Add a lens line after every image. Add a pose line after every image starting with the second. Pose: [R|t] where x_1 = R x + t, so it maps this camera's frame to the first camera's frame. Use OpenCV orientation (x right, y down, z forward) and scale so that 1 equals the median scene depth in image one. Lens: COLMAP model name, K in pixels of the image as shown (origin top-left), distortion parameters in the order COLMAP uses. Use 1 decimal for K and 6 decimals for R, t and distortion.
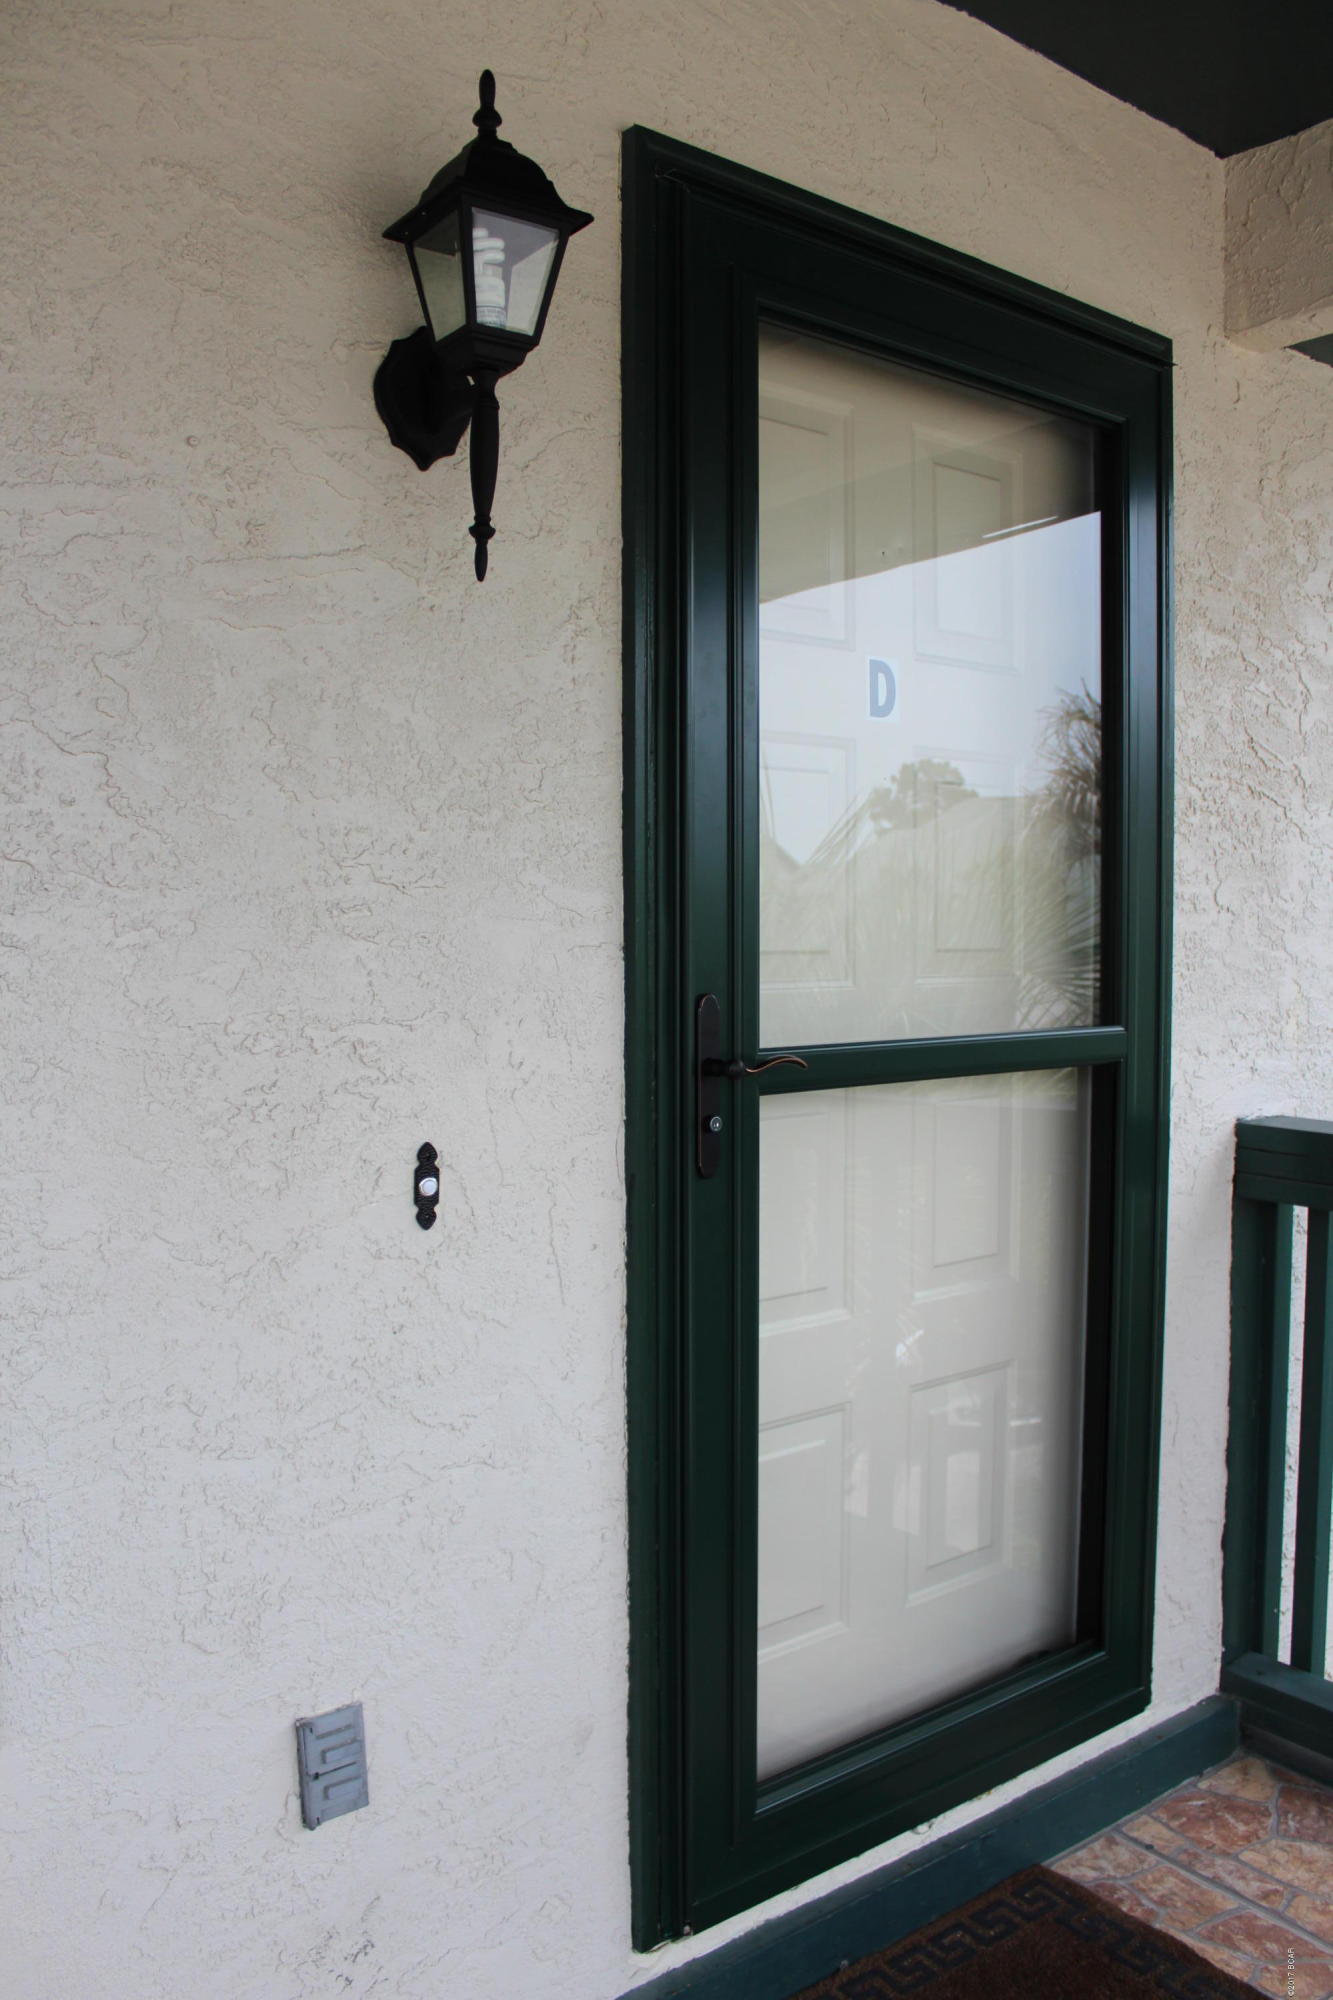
lens RADIAL K [[1590.3, 0, 662.1], [0, 1590.3, 1013.5], [0, 0, 1]] dist [-0.113123, 0.061345]
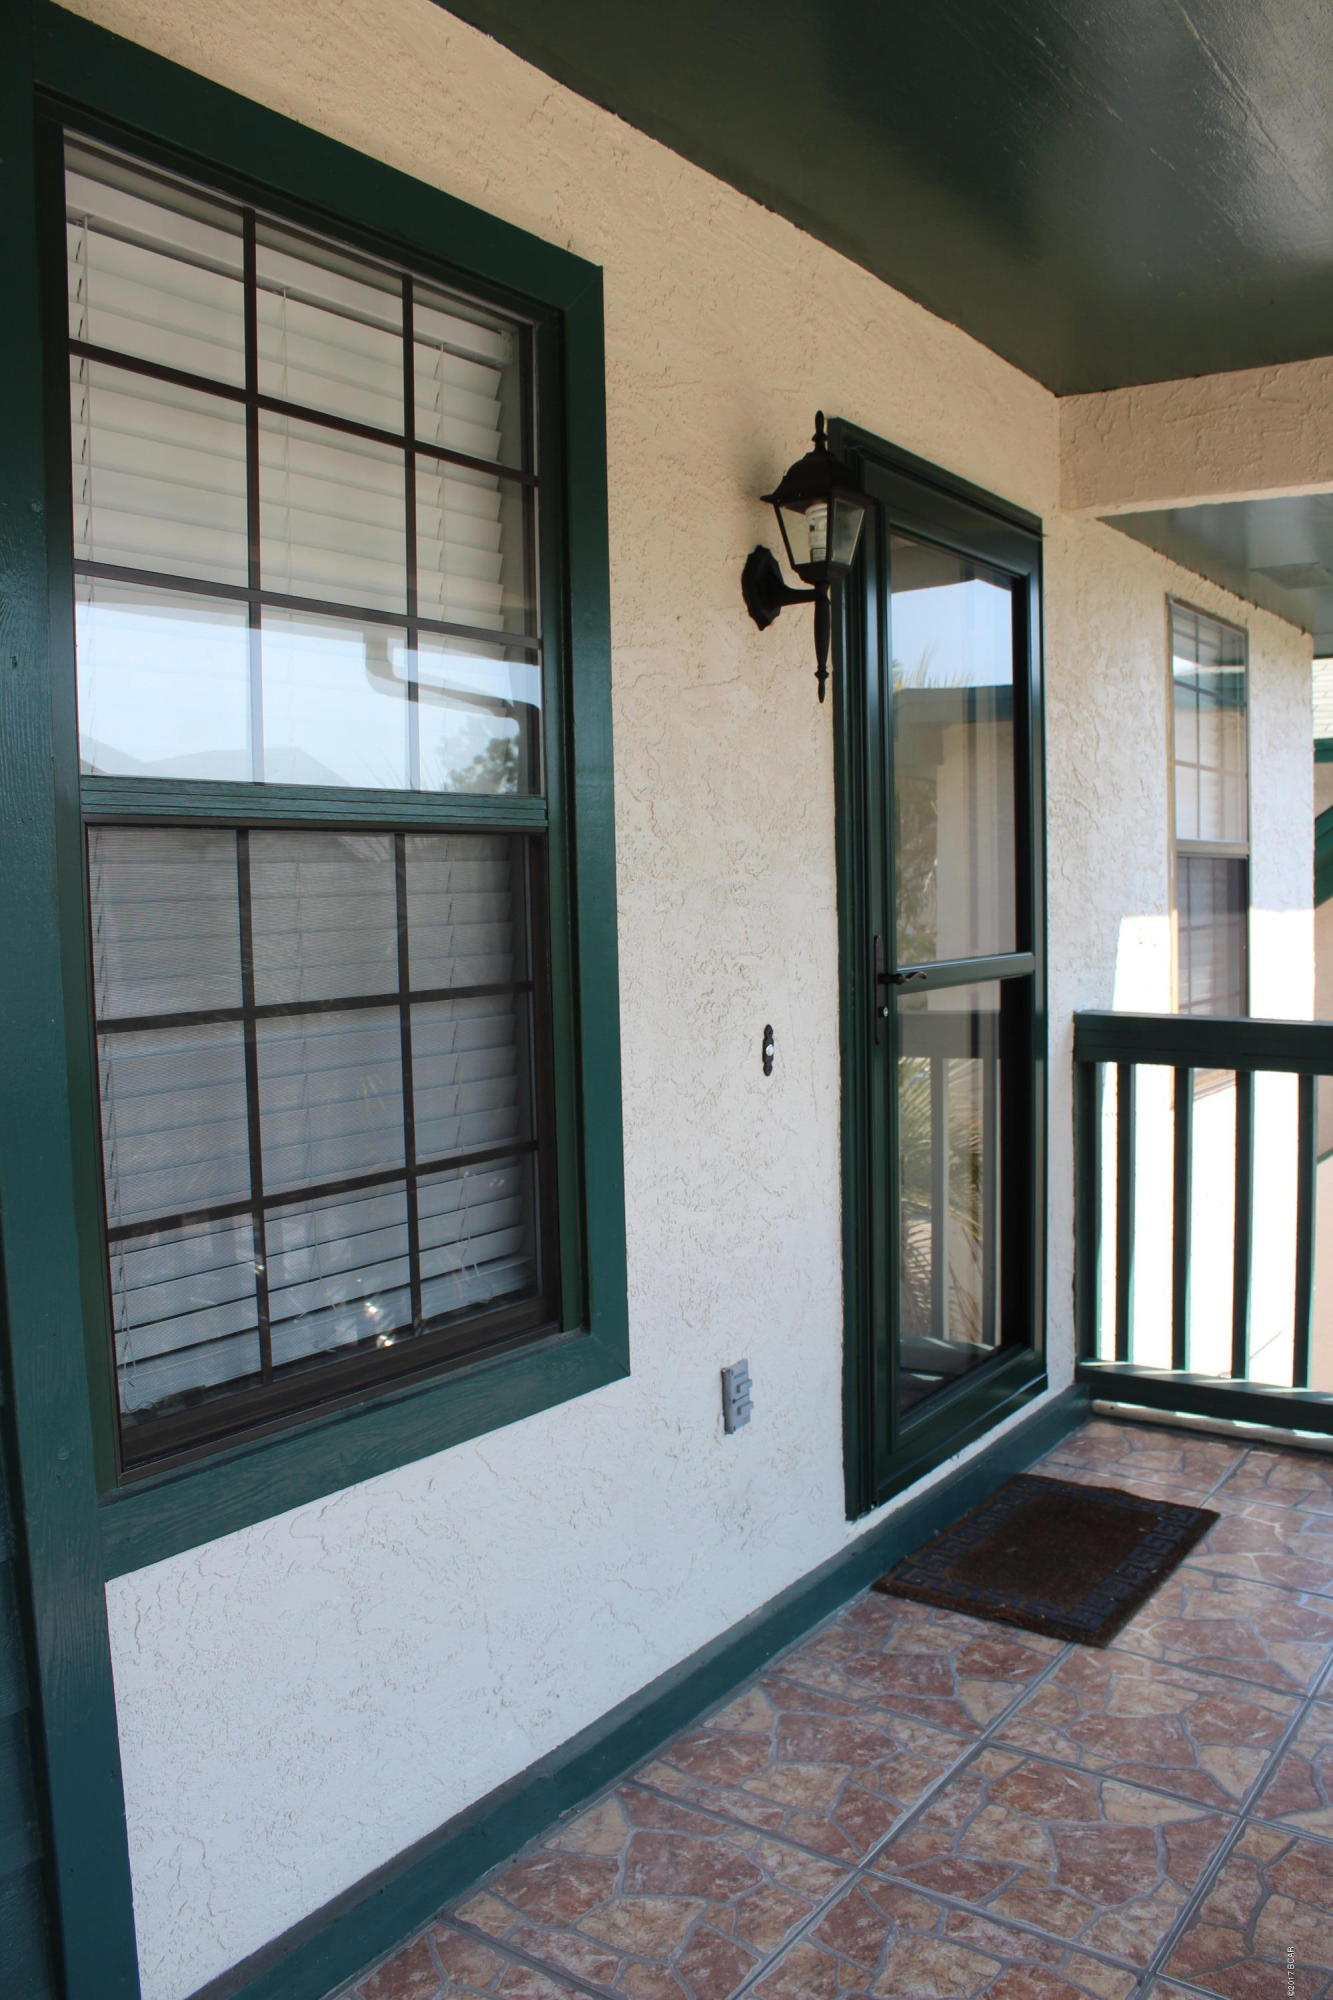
lens RADIAL K [[1646.1, 0, 666.2], [0, 1646.1, 994.0], [0, 0, 1]] dist [-0.148850, 0.114373]
pose [[0.951155, -0.036058, 0.306601, -0.791618], [0.033150, 0.999342, 0.014689, 0.018841], [-0.306929, -0.003807, 0.951725, -0.647096]]
